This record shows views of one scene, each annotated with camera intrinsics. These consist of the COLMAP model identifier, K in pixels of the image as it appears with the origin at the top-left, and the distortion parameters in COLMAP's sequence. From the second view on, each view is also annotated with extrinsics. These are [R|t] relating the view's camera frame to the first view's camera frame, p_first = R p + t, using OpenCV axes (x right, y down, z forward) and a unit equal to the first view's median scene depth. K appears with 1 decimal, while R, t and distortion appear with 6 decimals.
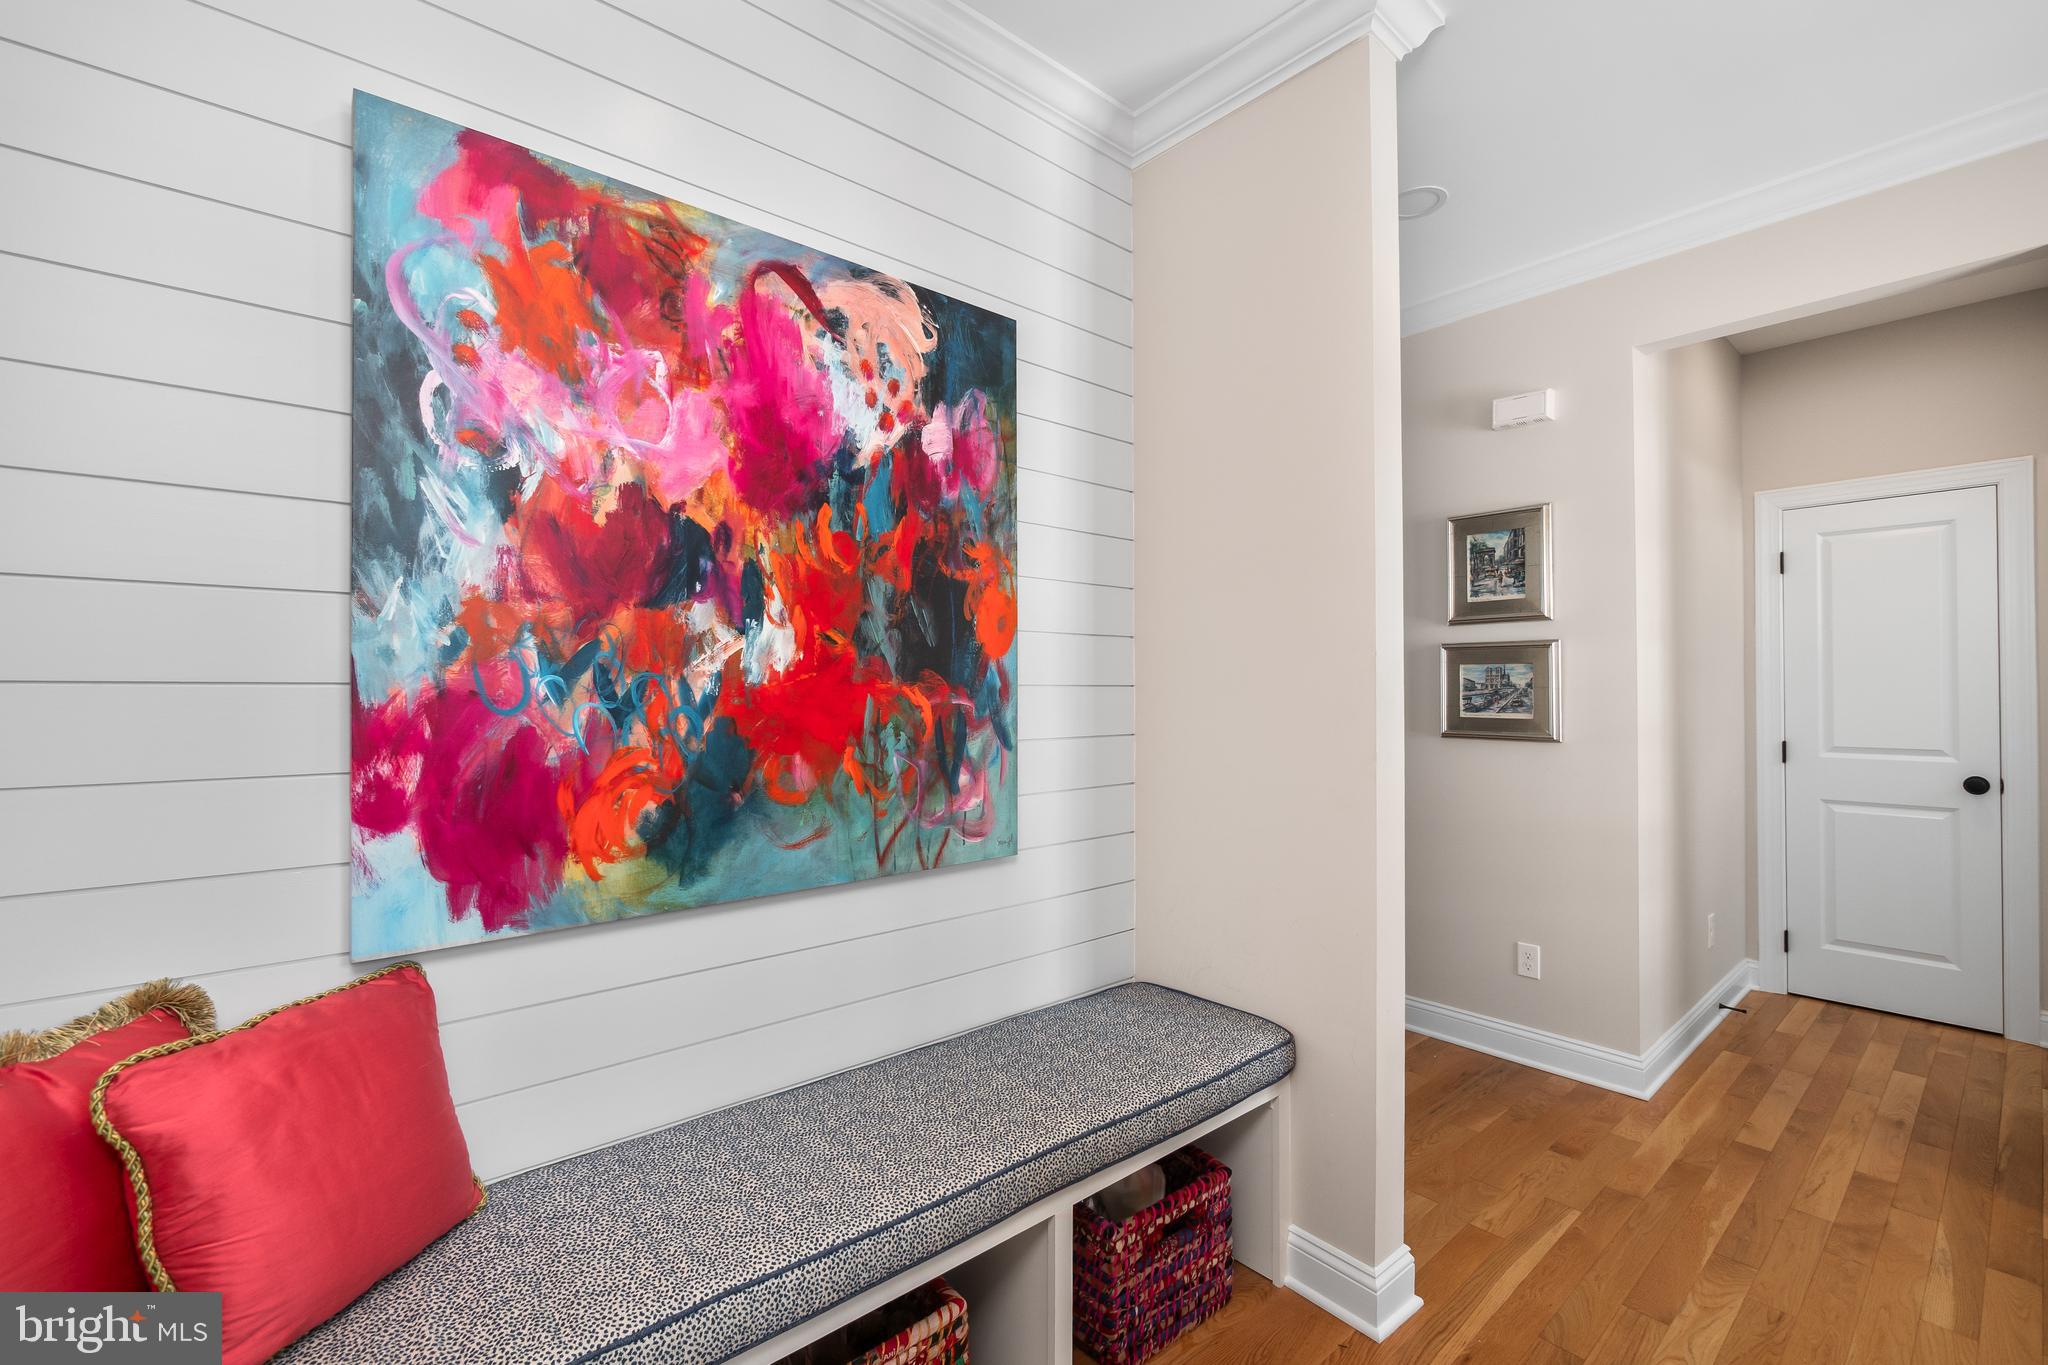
lens RADIAL K [[867.5, 0, 1024.0], [0, 867.5, 682.5], [0, 0, 1]] dist [-0.001265, -0.000139]
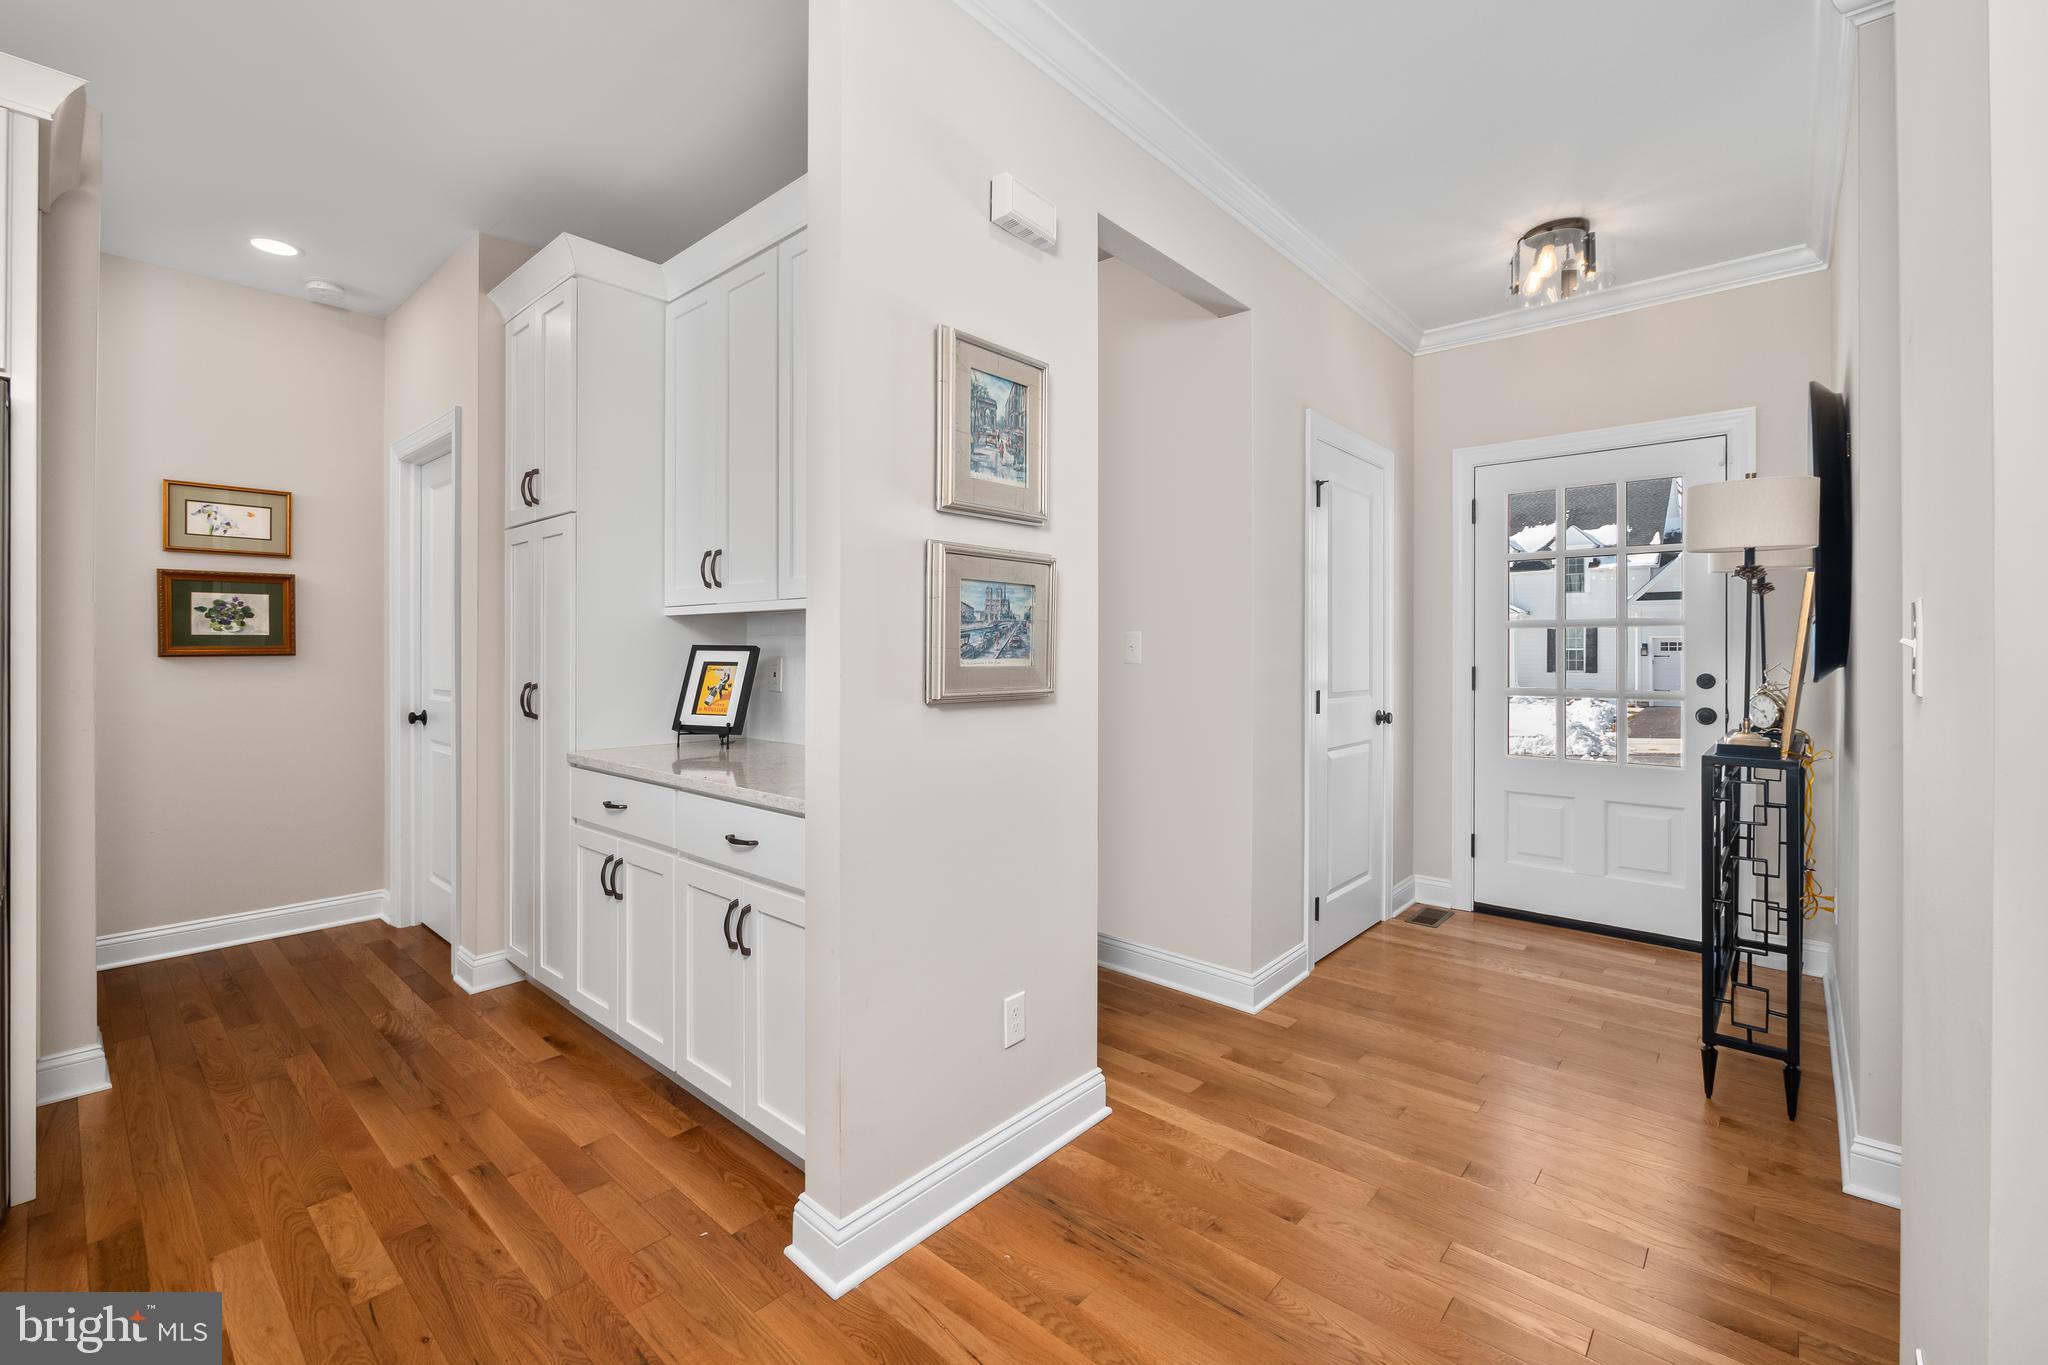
lens RADIAL K [[874.1, 0, 1021.5], [0, 874.1, 648.5], [0, 0, 1]] dist [-0.000763, -0.000034]
pose [[-0.130271, 0.001845, 0.991477, -0.101868], [-0.008884, 0.999956, -0.003028, 0.029607], [-0.991439, -0.009202, -0.130249, 1.071744]]
